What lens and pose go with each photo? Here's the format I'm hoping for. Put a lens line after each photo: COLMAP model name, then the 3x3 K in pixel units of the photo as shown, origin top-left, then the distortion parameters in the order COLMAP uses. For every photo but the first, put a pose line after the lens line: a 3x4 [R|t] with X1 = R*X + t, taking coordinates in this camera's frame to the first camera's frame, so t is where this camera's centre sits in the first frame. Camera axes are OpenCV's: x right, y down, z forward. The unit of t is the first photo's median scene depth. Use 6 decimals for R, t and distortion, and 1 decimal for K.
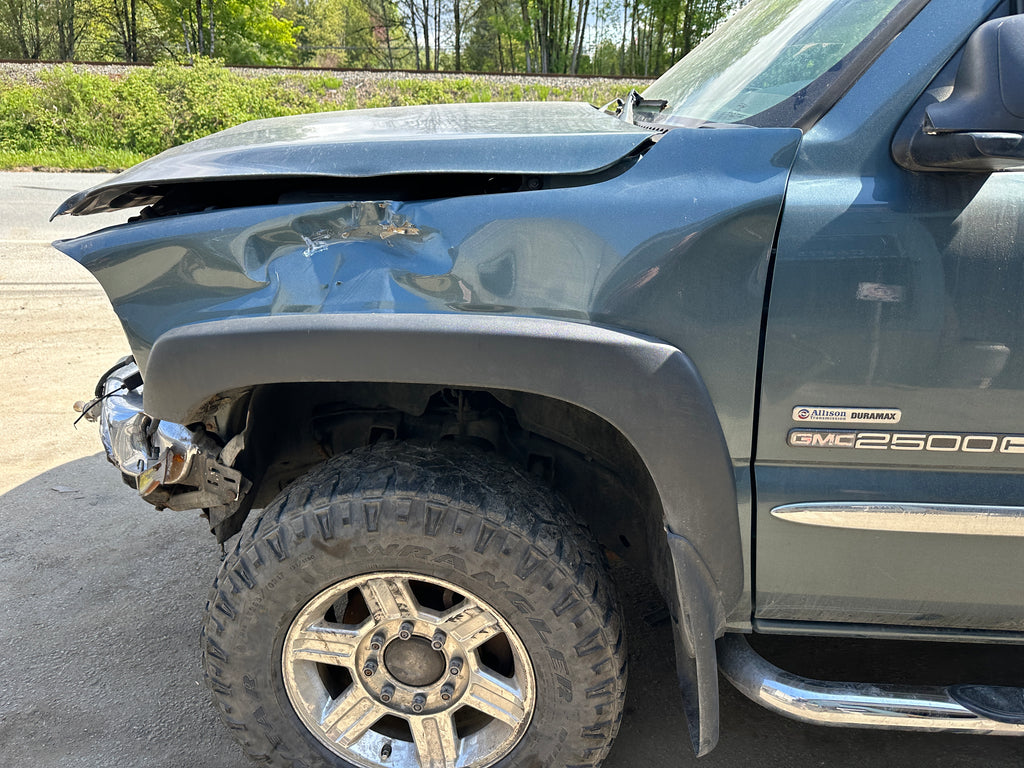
lens RADIAL K [[721.0, 0, 512.6], [0, 721.0, 384.9], [0, 0, 1]] dist [0.027352, -0.034811]
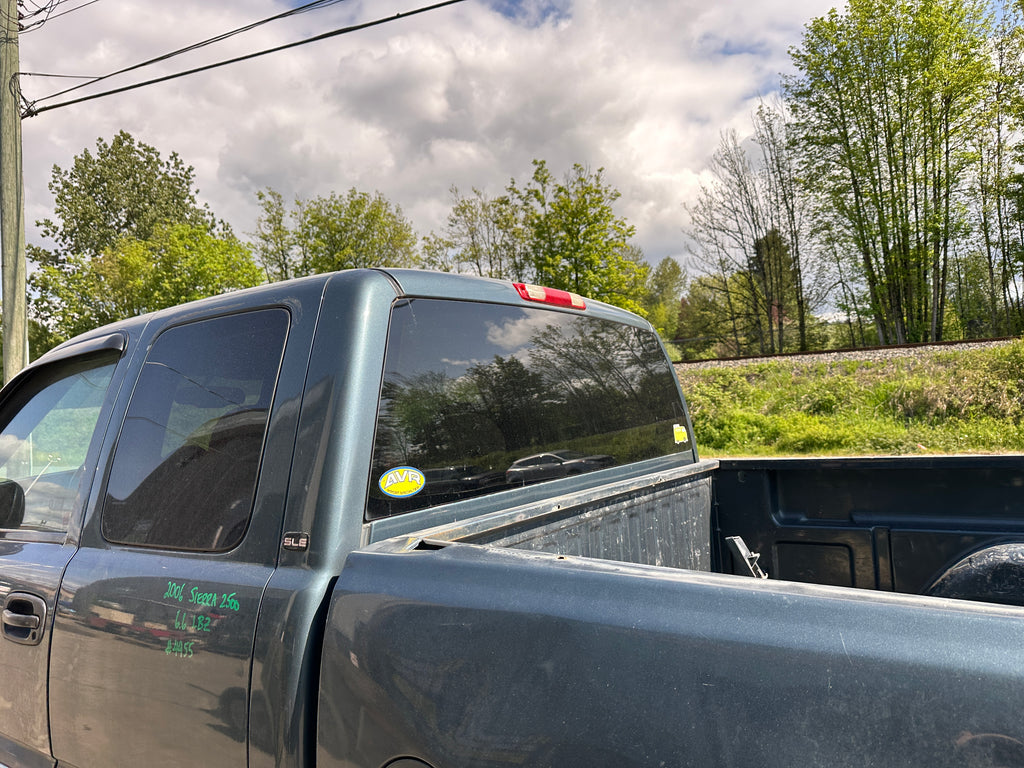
lens RADIAL K [[721.0, 0, 519.9], [0, 721.0, 375.0], [0, 0, 1]] dist [0.027352, -0.034811]
pose [[0.855430, -0.087057, -0.510549, 2.515667], [-0.109443, 0.933127, -0.342486, -0.153827], [0.506223, 0.348849, 0.788697, 0.045018]]
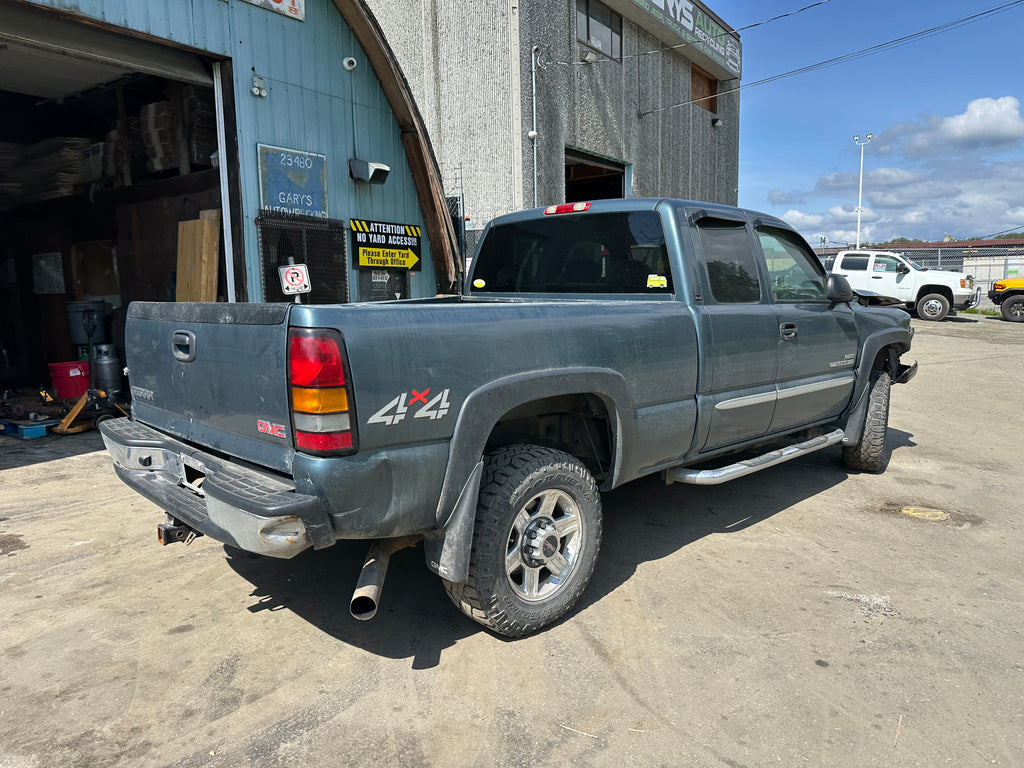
lens RADIAL K [[721.0, 0, 519.7], [0, 721.0, 388.4], [0, 0, 1]] dist [0.027352, -0.034811]
pose [[-0.678769, 0.088861, -0.728956, 4.400367], [-0.260019, 0.899261, 0.351739, -1.199370], [0.686777, 0.428292, -0.587284, 3.339554]]
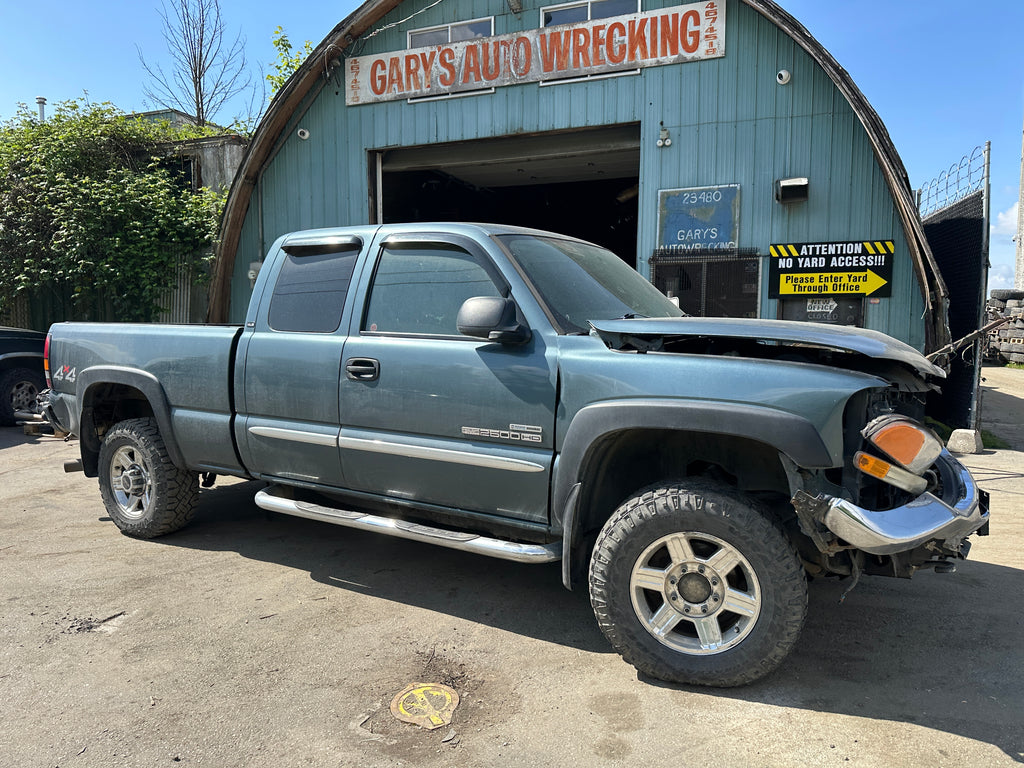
lens RADIAL K [[721.0, 0, 513.7], [0, 721.0, 384.8], [0, 0, 1]] dist [0.027352, -0.034811]
pose [[-0.875473, -0.058995, 0.479653, -0.625983], [0.152451, 0.908127, 0.389953, -1.498737], [-0.458591, 0.414517, -0.786047, 4.005067]]
